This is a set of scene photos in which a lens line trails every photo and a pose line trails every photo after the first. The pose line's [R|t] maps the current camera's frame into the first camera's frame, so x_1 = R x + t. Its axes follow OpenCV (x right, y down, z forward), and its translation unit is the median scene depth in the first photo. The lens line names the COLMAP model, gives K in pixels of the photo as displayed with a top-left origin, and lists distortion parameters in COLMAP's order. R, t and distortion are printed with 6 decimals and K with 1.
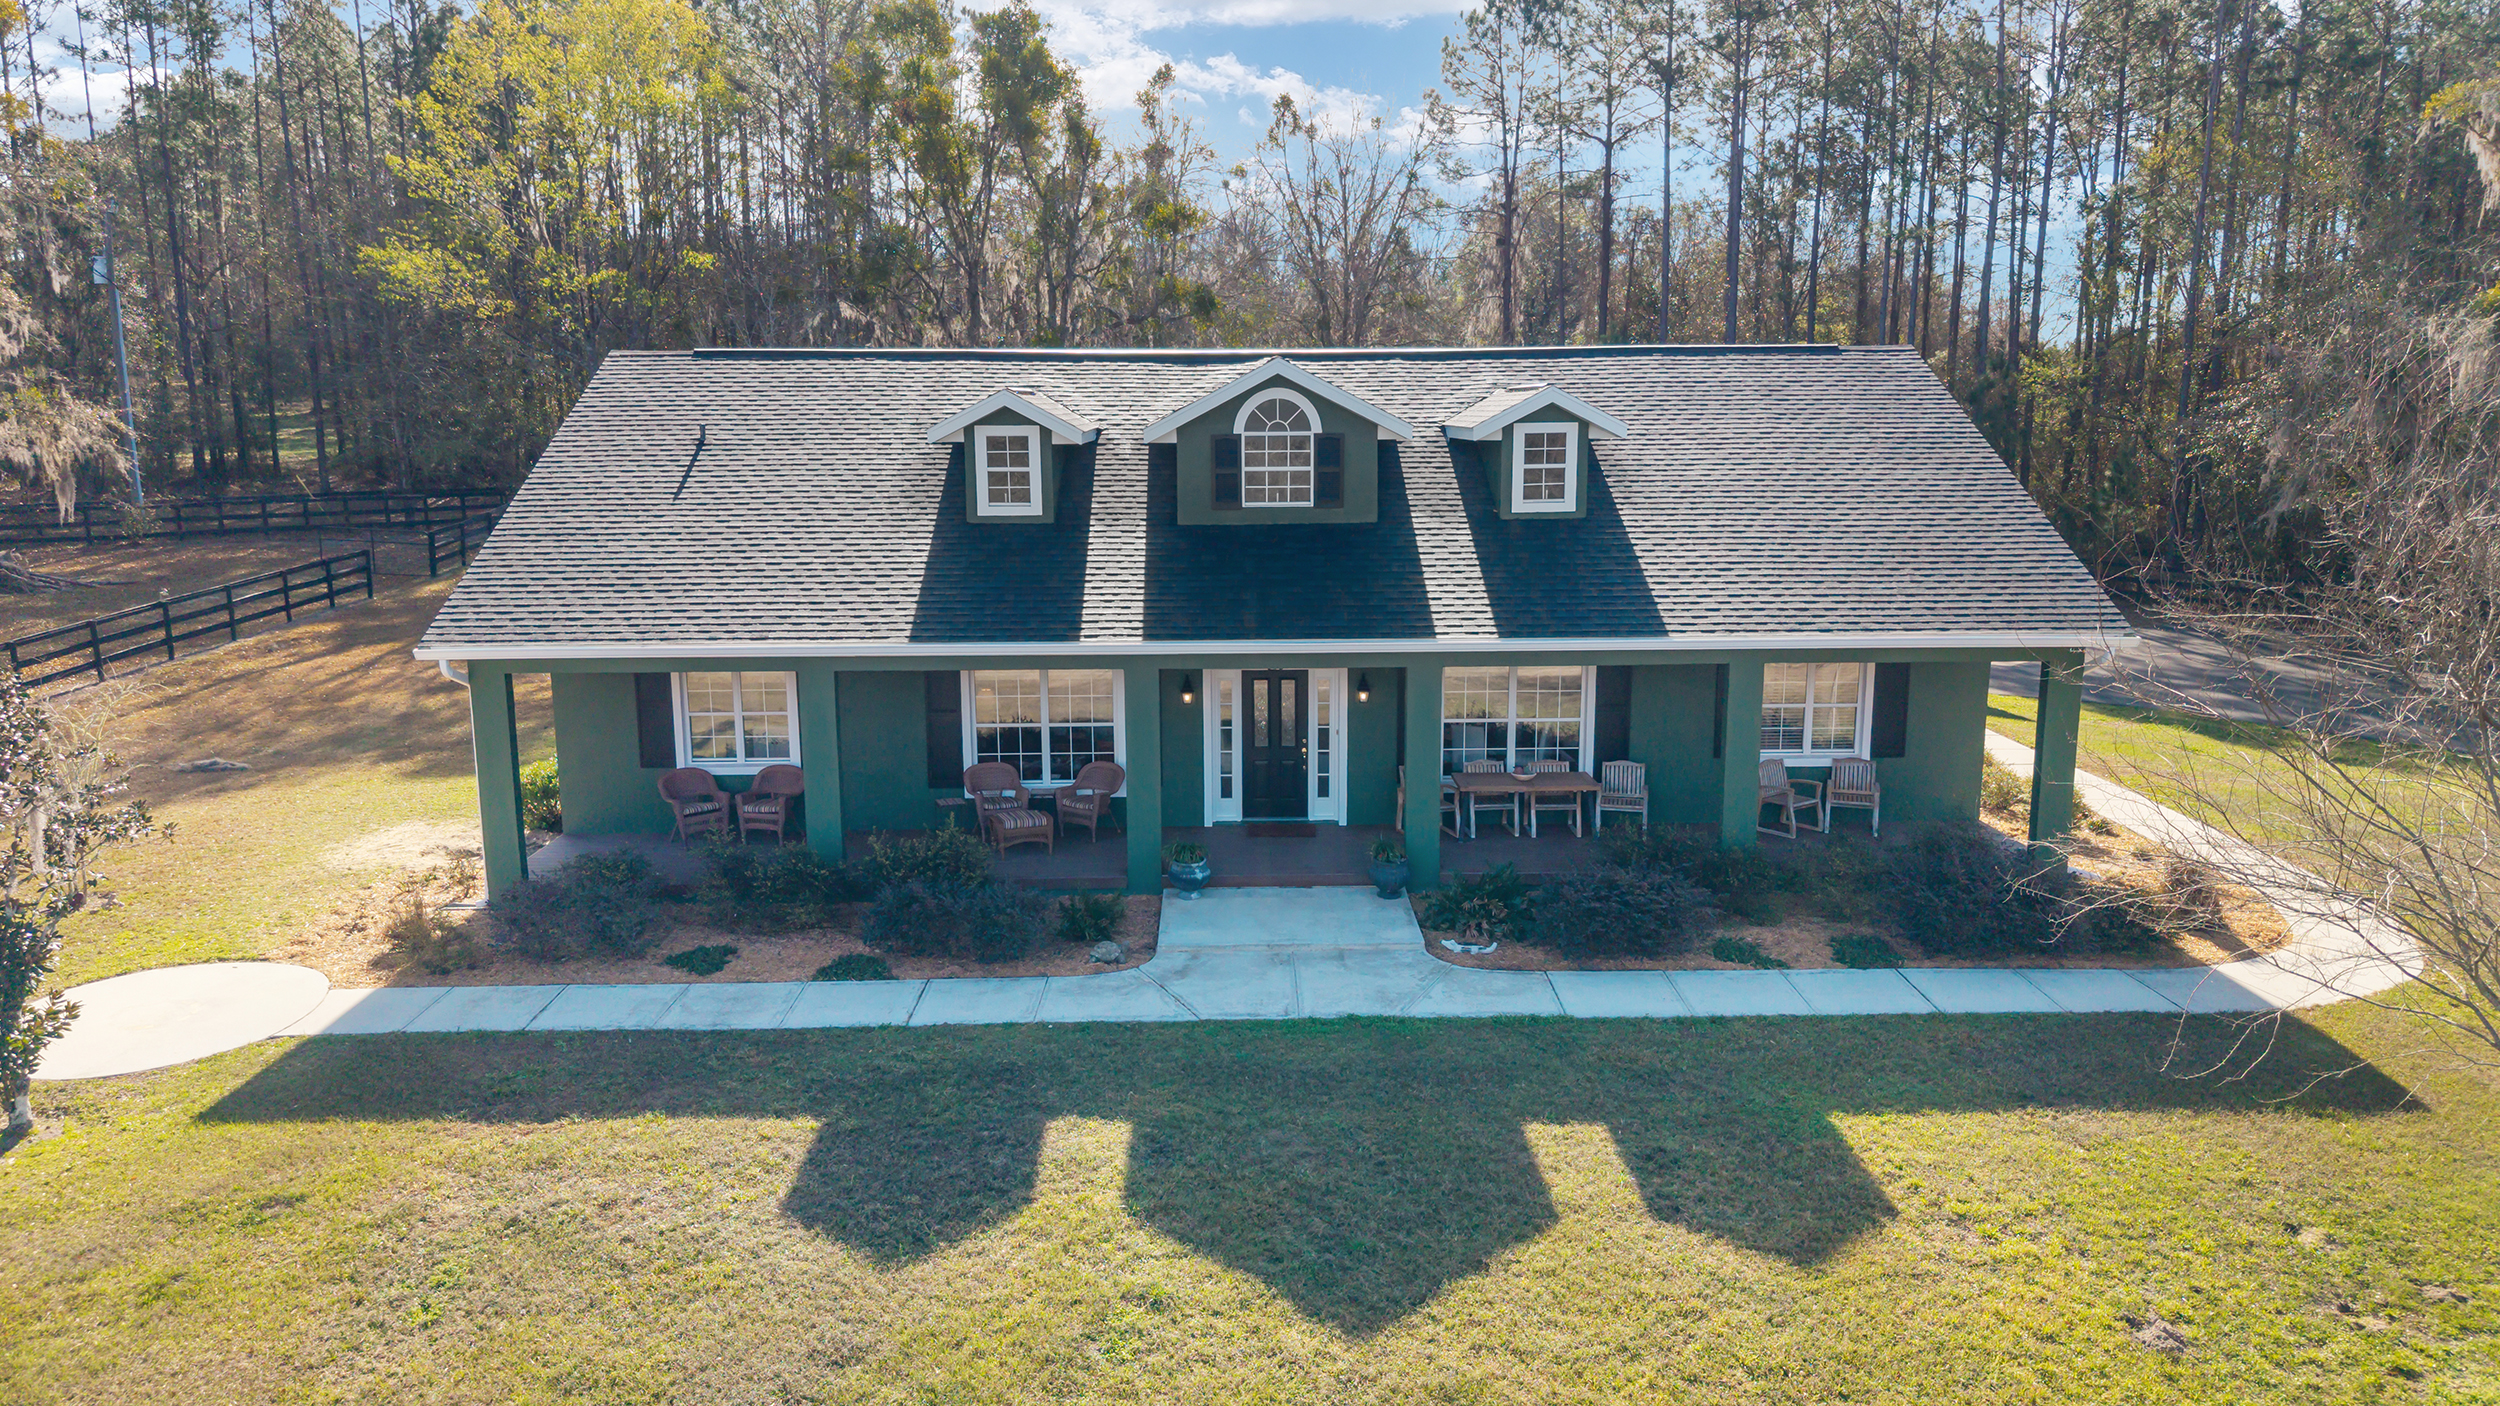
lens RADIAL K [[1749.0, 0, 1250.0], [0, 1749.0, 703.0], [0, 0, 1]] dist [-0.013656, -0.004509]
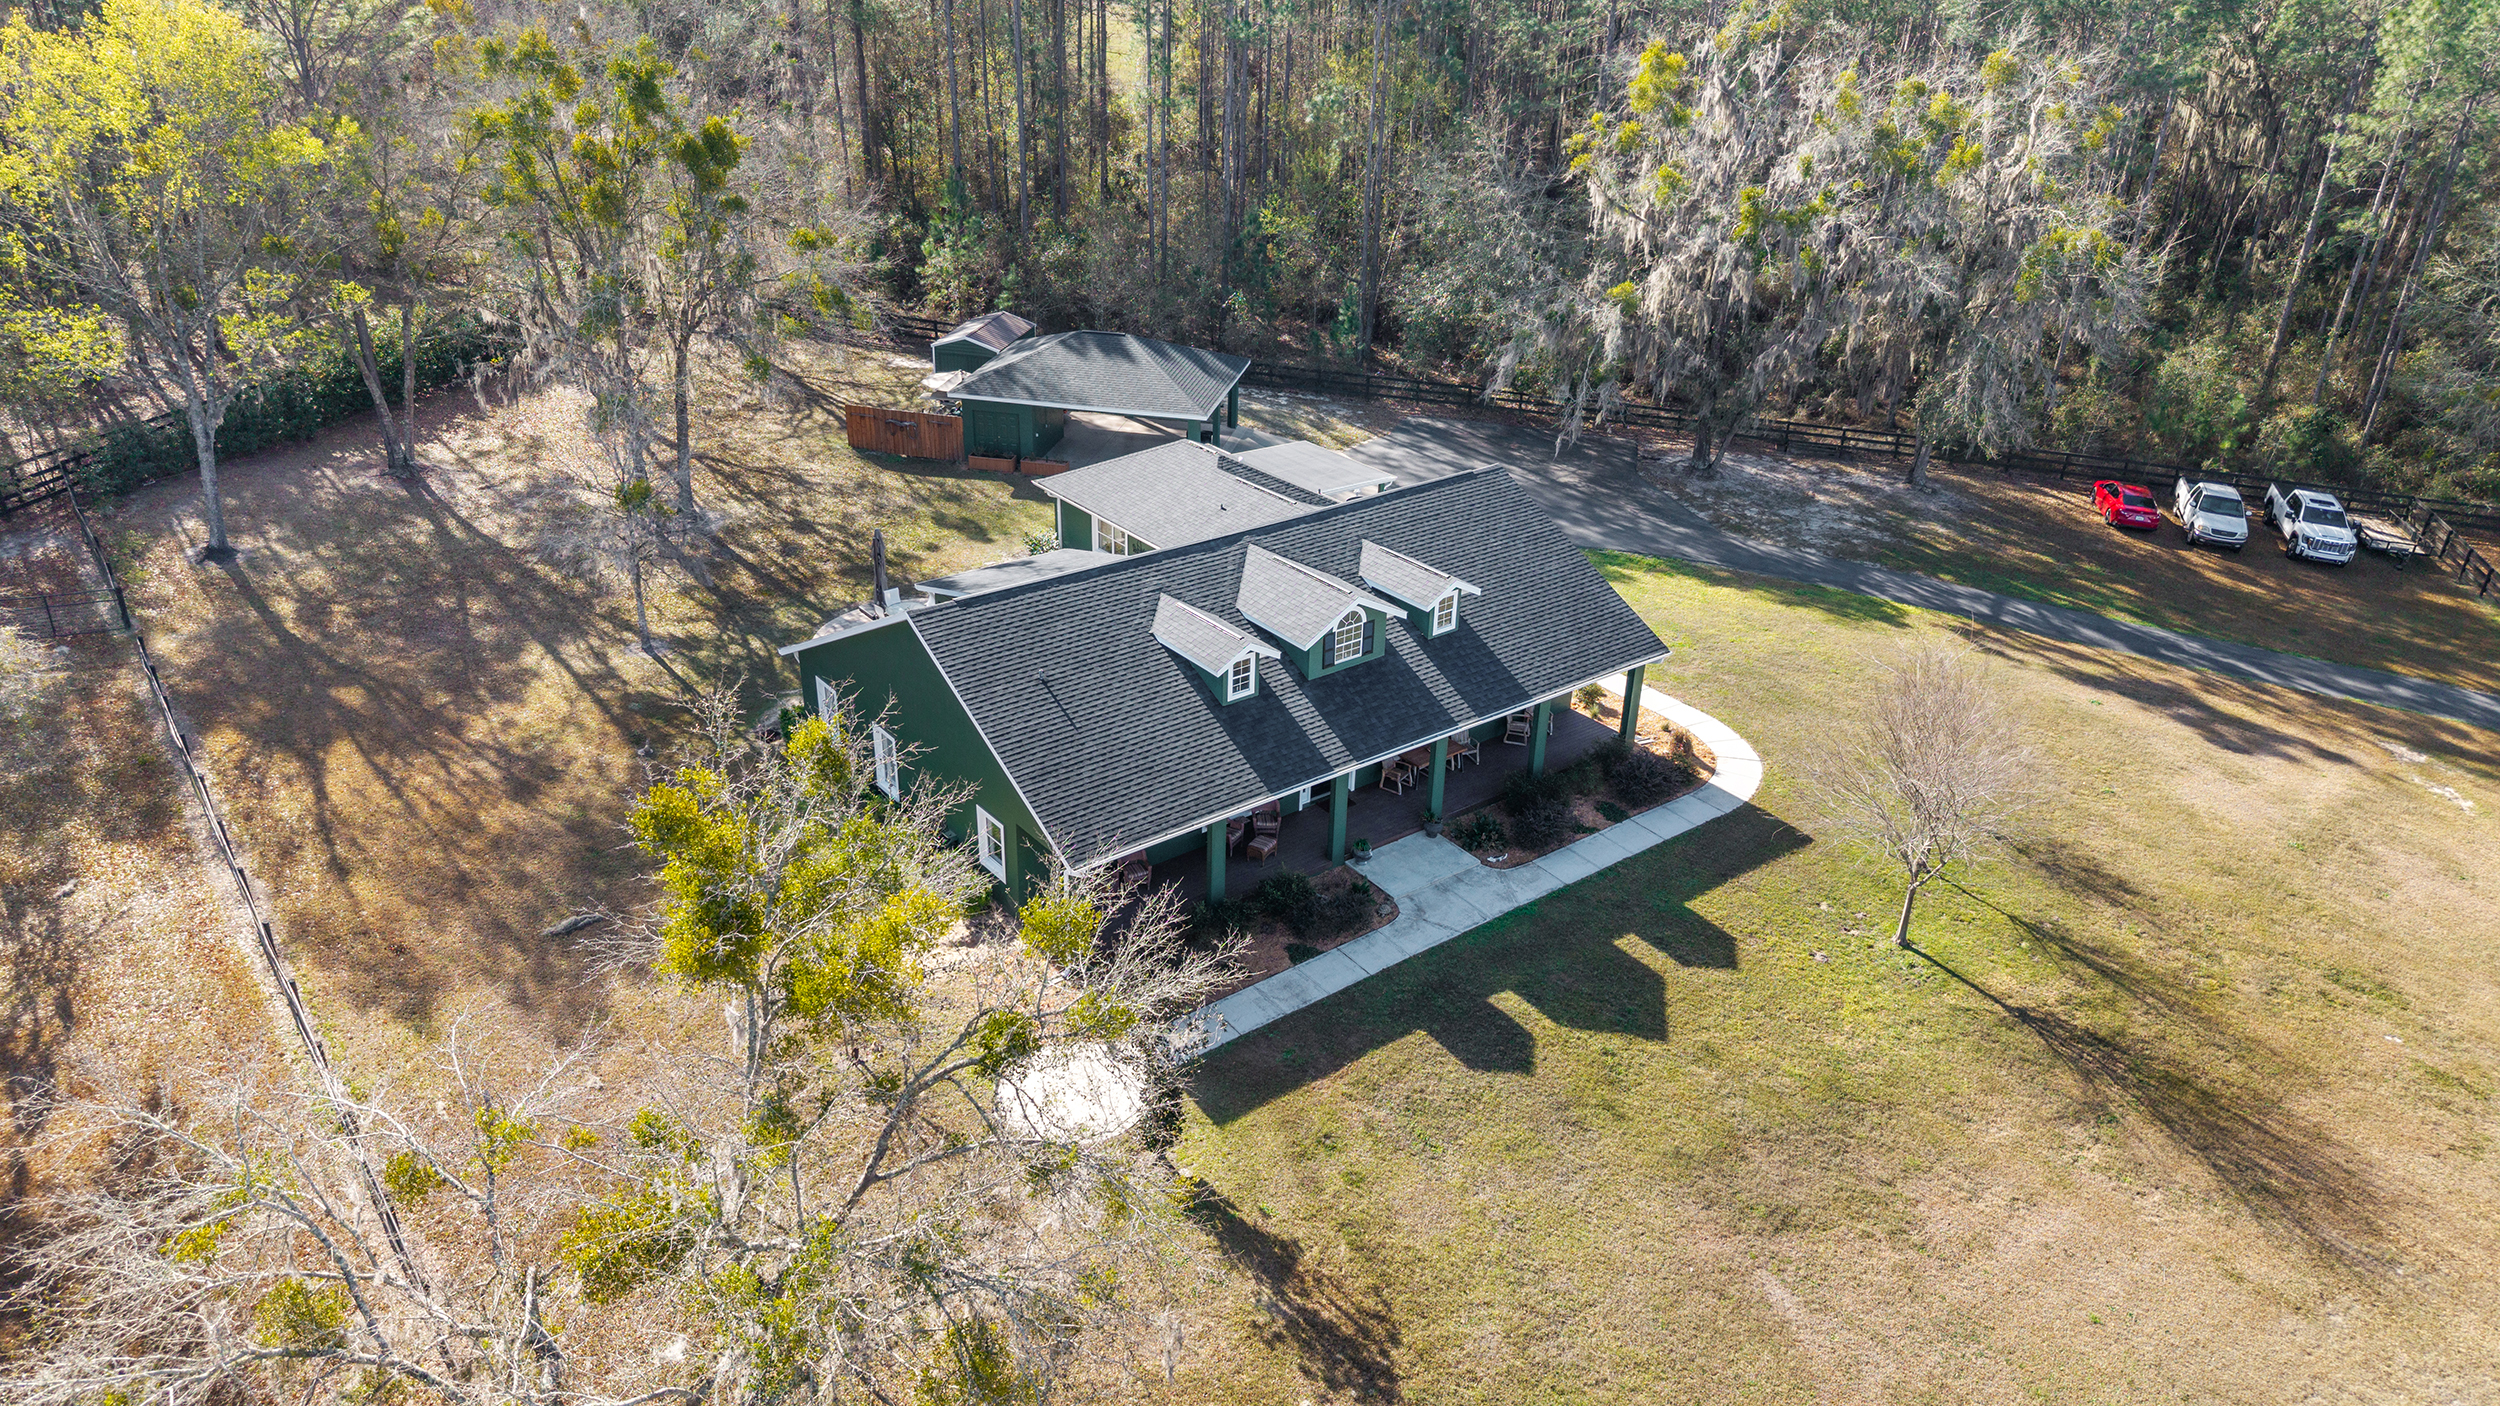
lens RADIAL K [[1695.8, 0, 1254.8], [0, 1695.8, 704.9], [0, 0, 1]] dist [0.005596, -0.002193]
pose [[0.800810, -0.244273, 0.546840, -1.375833], [0.075608, 0.946974, 0.312289, -0.816494], [-0.594127, -0.208739, 0.776815, -0.547350]]
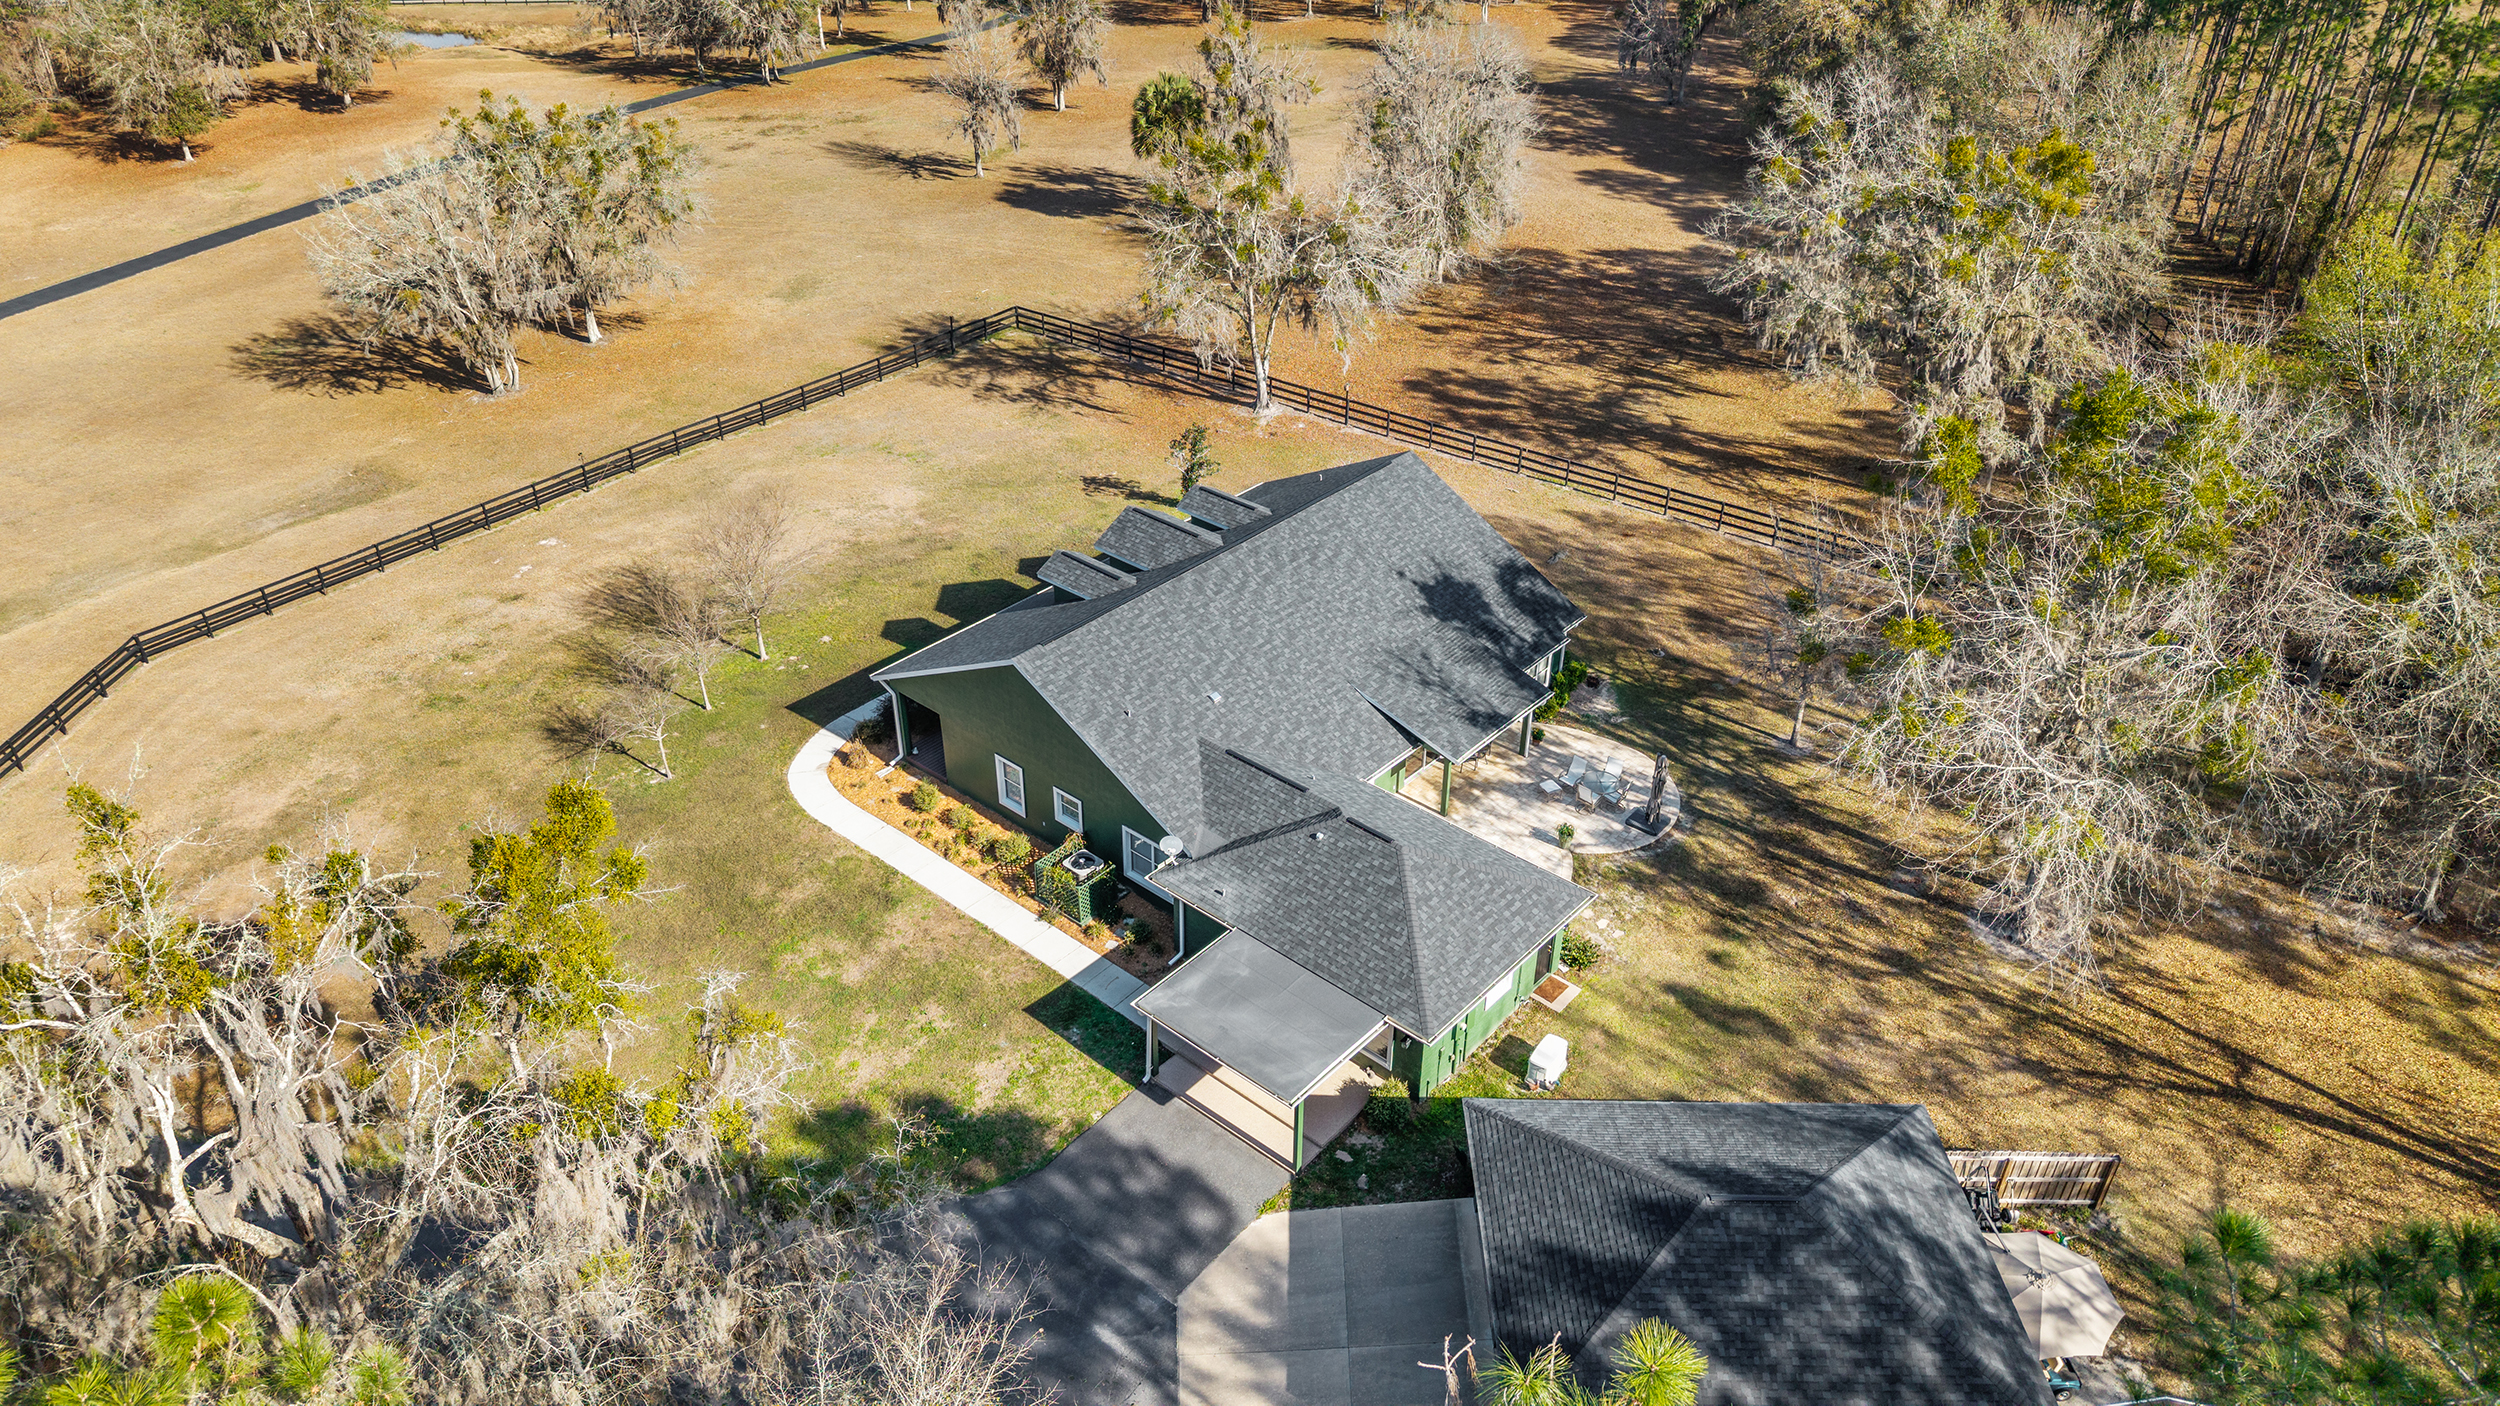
lens RADIAL K [[1671.9, 0, 1244.5], [0, 1671.9, 702.2], [0, 0, 1]] dist [0.033220, -0.051513]
pose [[-0.673360, 0.401777, -0.620614, 1.976931], [-0.131667, 0.760855, 0.635424, -1.980833], [0.727496, 0.509583, -0.459429, 2.965181]]
